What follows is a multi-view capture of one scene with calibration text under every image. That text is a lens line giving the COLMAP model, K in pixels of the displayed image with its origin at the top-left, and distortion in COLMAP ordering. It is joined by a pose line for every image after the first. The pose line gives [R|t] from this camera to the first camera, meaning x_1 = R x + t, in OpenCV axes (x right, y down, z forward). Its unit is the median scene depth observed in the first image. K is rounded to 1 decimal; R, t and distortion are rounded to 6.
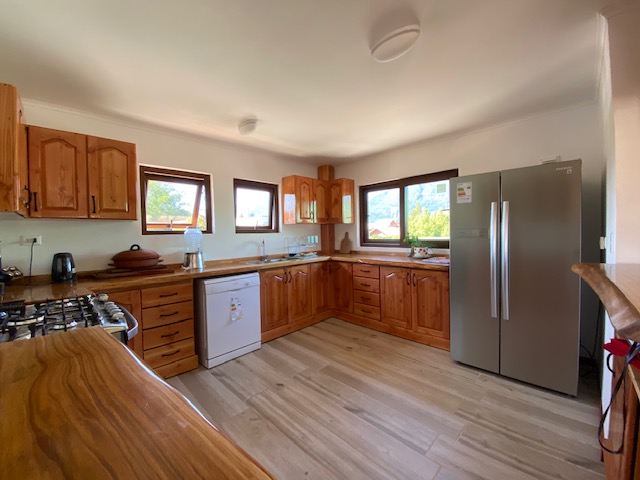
lens RADIAL K [[253.9, 0, 320.0], [0, 253.9, 240.0], [0, 0, 1]] dist [0.001326, -0.015166]
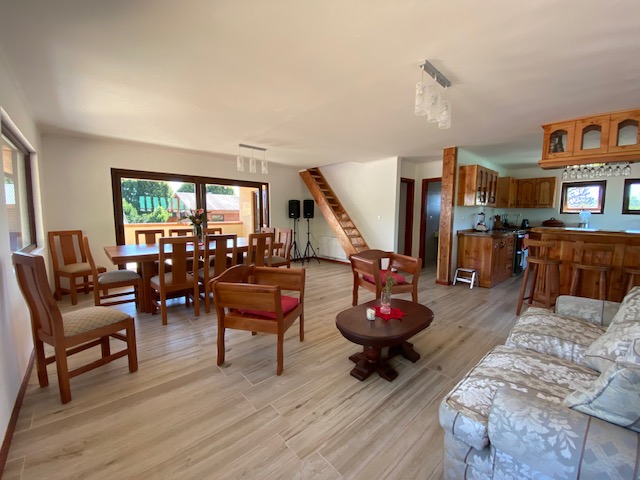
lens RADIAL K [[253.9, 0, 320.0], [0, 253.9, 240.0], [0, 0, 1]] dist [0.001326, -0.015166]
pose [[-0.065120, 0.119376, -0.990711, 1.587081], [-0.028158, 0.992203, 0.121407, -0.000045], [0.997480, 0.035802, -0.061251, -0.937047]]
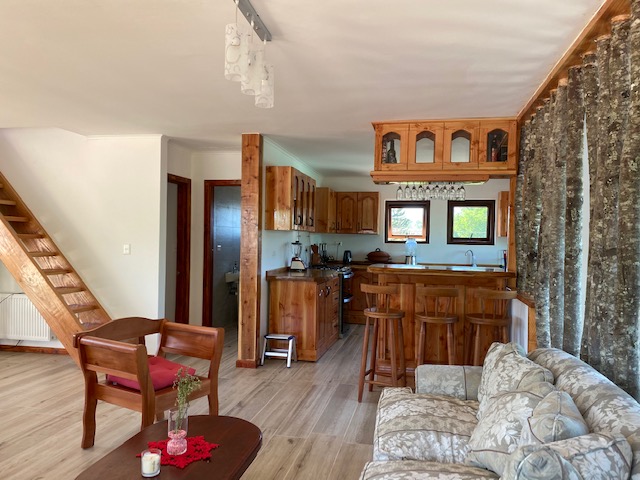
lens RADIAL K [[479.5, 0, 320.0], [0, 479.5, 240.0], [0, 0, 1]] dist [0.007471, 0.001125]
pose [[0.553606, 0.030541, -0.832219, 1.546682], [-0.052332, 0.998628, 0.001836, -0.020793], [0.831133, 0.042536, 0.554444, -1.007829]]
